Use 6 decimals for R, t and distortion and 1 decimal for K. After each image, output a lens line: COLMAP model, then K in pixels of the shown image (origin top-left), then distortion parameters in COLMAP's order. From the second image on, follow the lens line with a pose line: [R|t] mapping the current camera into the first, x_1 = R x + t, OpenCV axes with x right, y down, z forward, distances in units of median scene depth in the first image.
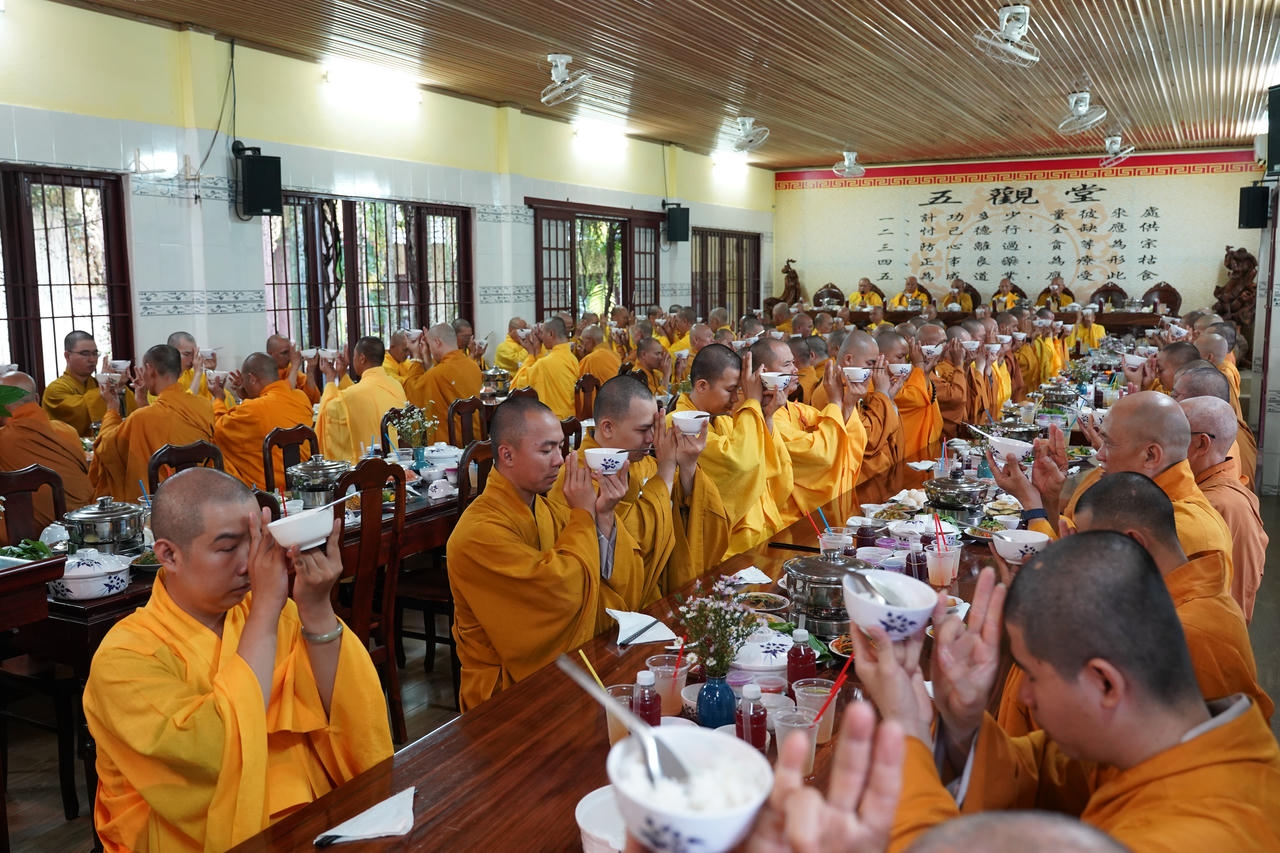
lens RADIAL K [[1149.4, 0, 640.0], [0, 1149.4, 426.5], [0, 0, 1]] dist [0.006485, -0.002814]
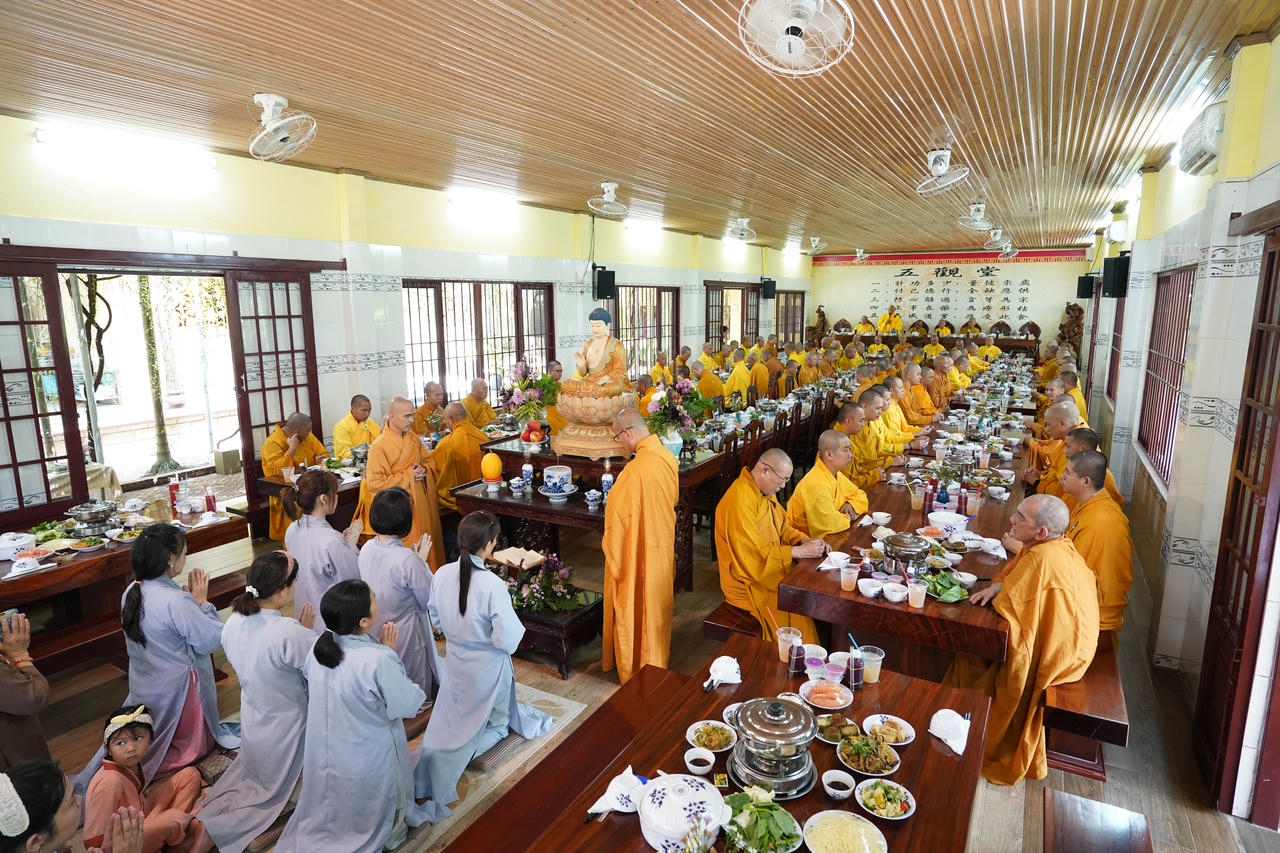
lens RADIAL K [[701.1, 0, 641.6], [0, 701.1, 423.7], [0, 0, 1]] dist [-0.048668, 0.033638]
pose [[0.997952, 0.011914, -0.062844, -0.088558], [-0.009065, 0.998927, 0.045424, -0.006765], [0.063318, -0.044761, 0.996989, -0.138652]]
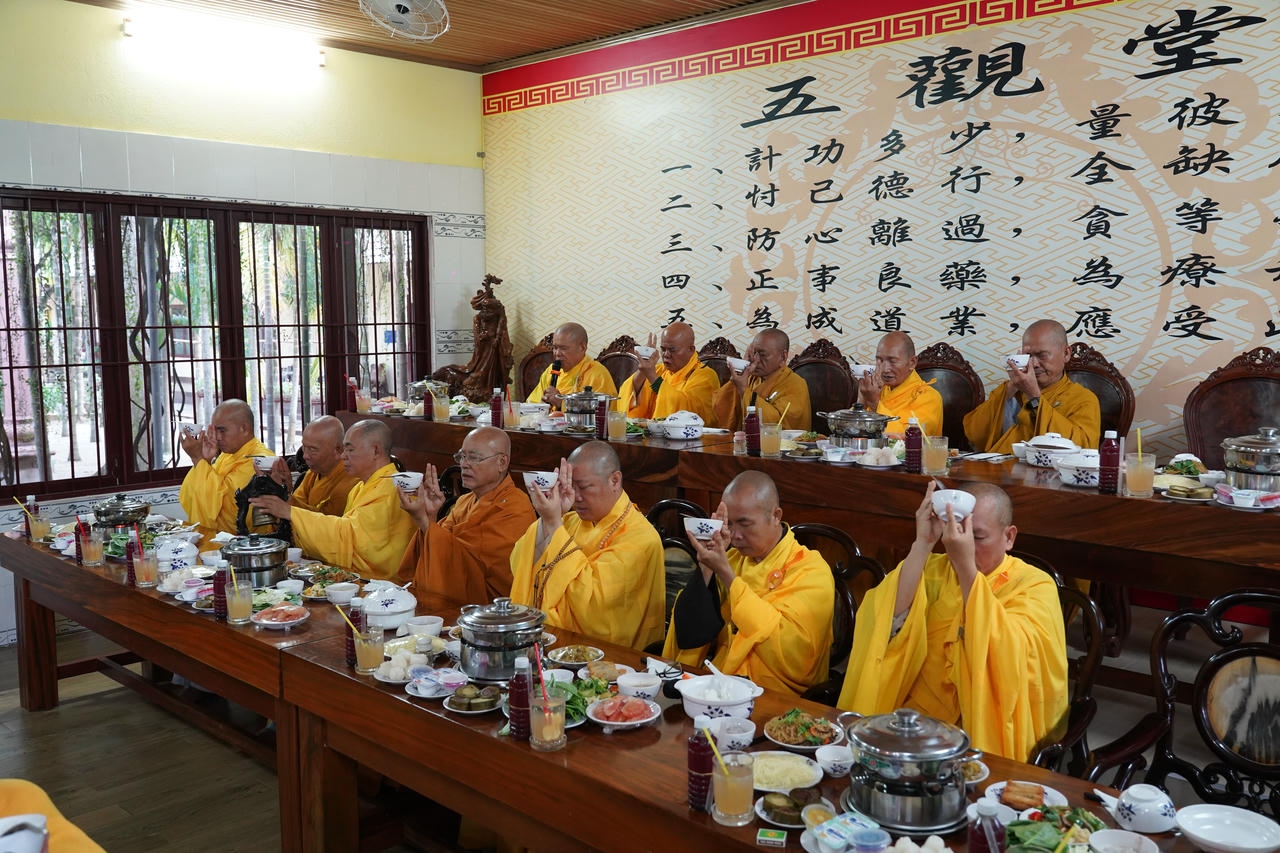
lens RADIAL K [[1149.4, 0, 640.0], [0, 1149.4, 426.5], [0, 0, 1]] dist [0.006485, -0.002814]
pose [[0.953802, 0.031968, -0.298730, 0.342110], [-0.037953, 0.999178, -0.014254, -0.095191], [0.298029, 0.024934, 0.954231, 0.678537]]
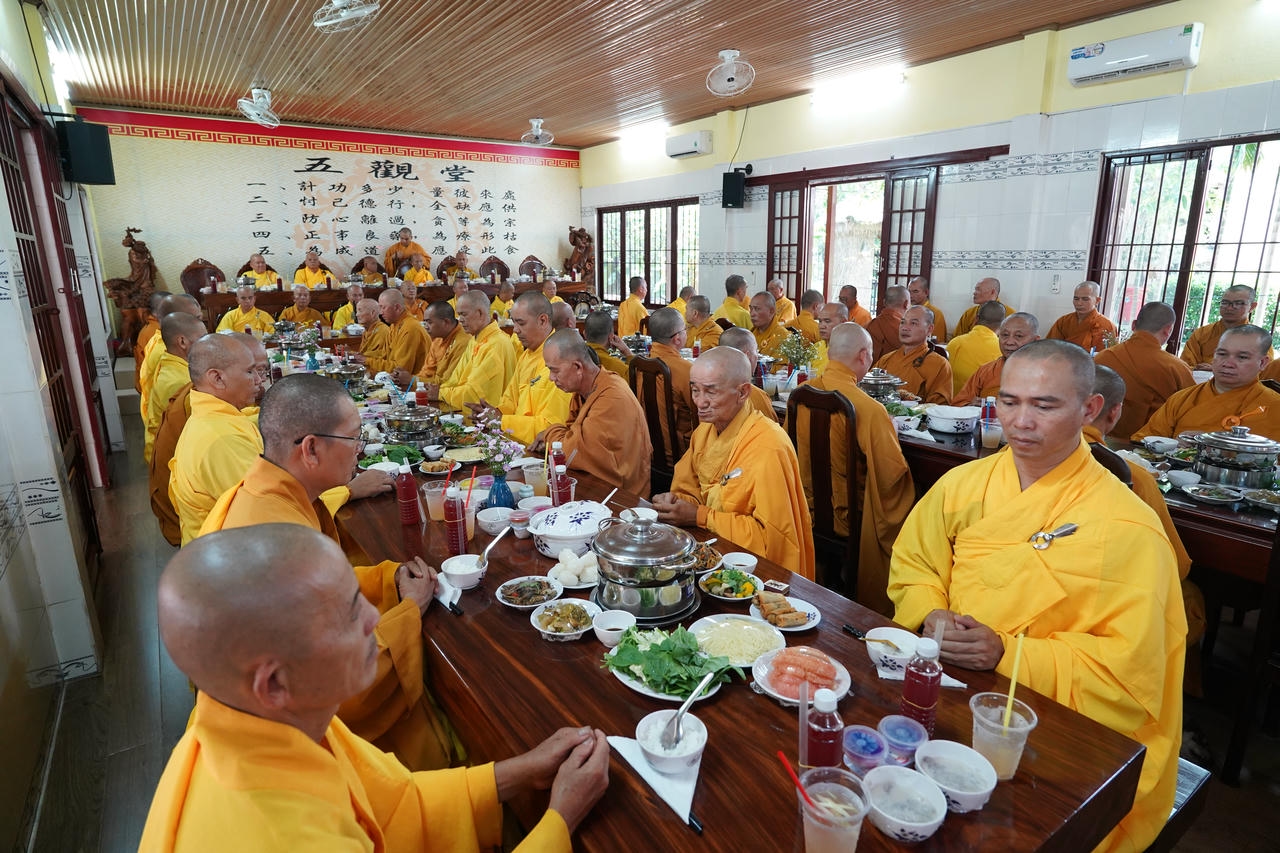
lens RADIAL K [[701.1, 0, 641.6], [0, 701.1, 423.7], [0, 0, 1]] dist [-0.048668, 0.033638]
pose [[0.482867, -0.202127, 0.852047, -0.139458], [0.114689, 0.979213, 0.167298, -0.059872], [-0.868151, 0.016938, 0.496011, 0.520087]]
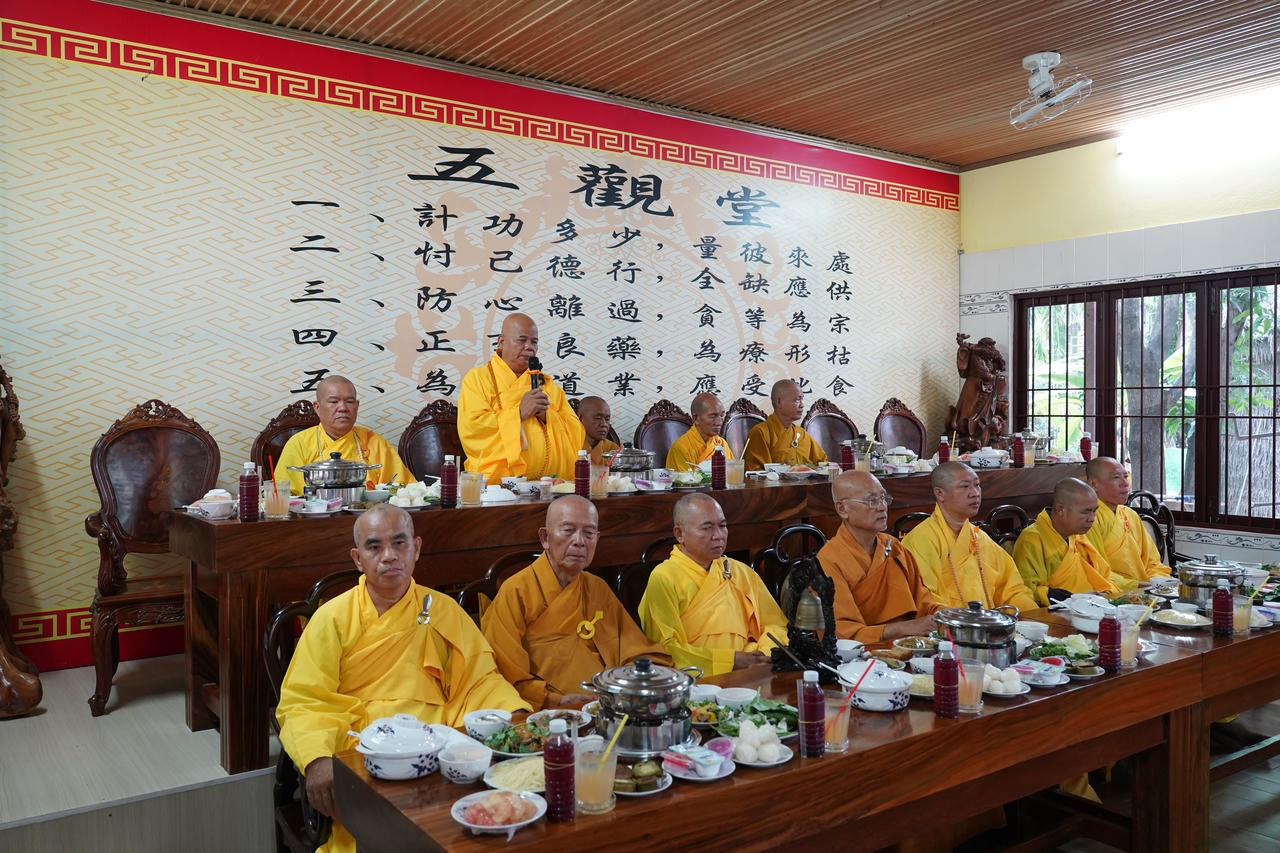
lens RADIAL K [[1019.8, 0, 633.8], [0, 1019.8, 420.3], [0, 0, 1]] dist [-0.000378, 0.000114]
pose [[0.480957, -0.011946, 0.876663, 0.007172], [0.115560, 0.992047, -0.049881, -0.102770], [-0.869095, 0.125298, 0.478513, 0.850066]]
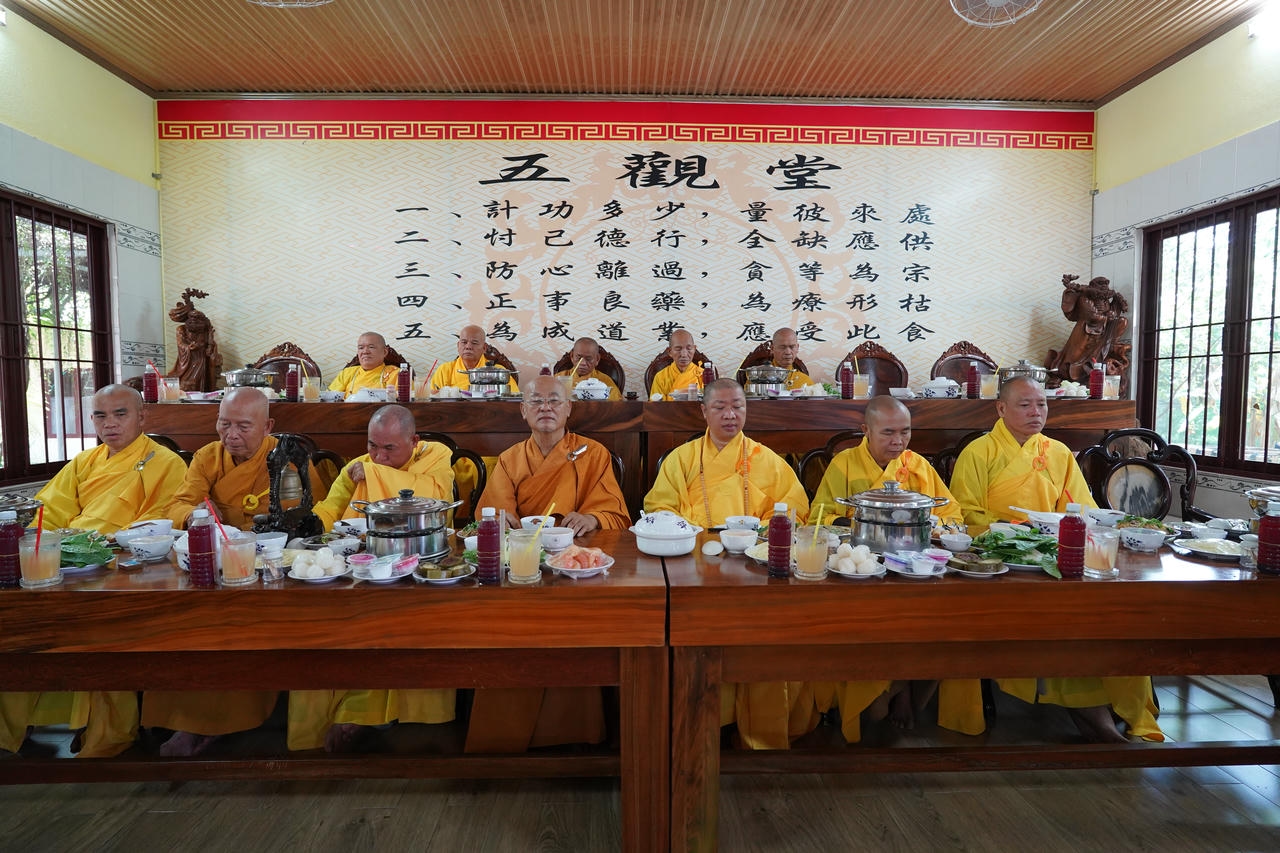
lens RADIAL K [[701.1, 0, 641.6], [0, 701.1, 423.7], [0, 0, 1]] dist [-0.048668, 0.033638]
pose [[0.883068, -0.021444, 0.468754, 0.173484], [0.059023, 0.996097, -0.065623, -0.074049], [-0.465517, 0.085616, 0.880888, 0.763915]]
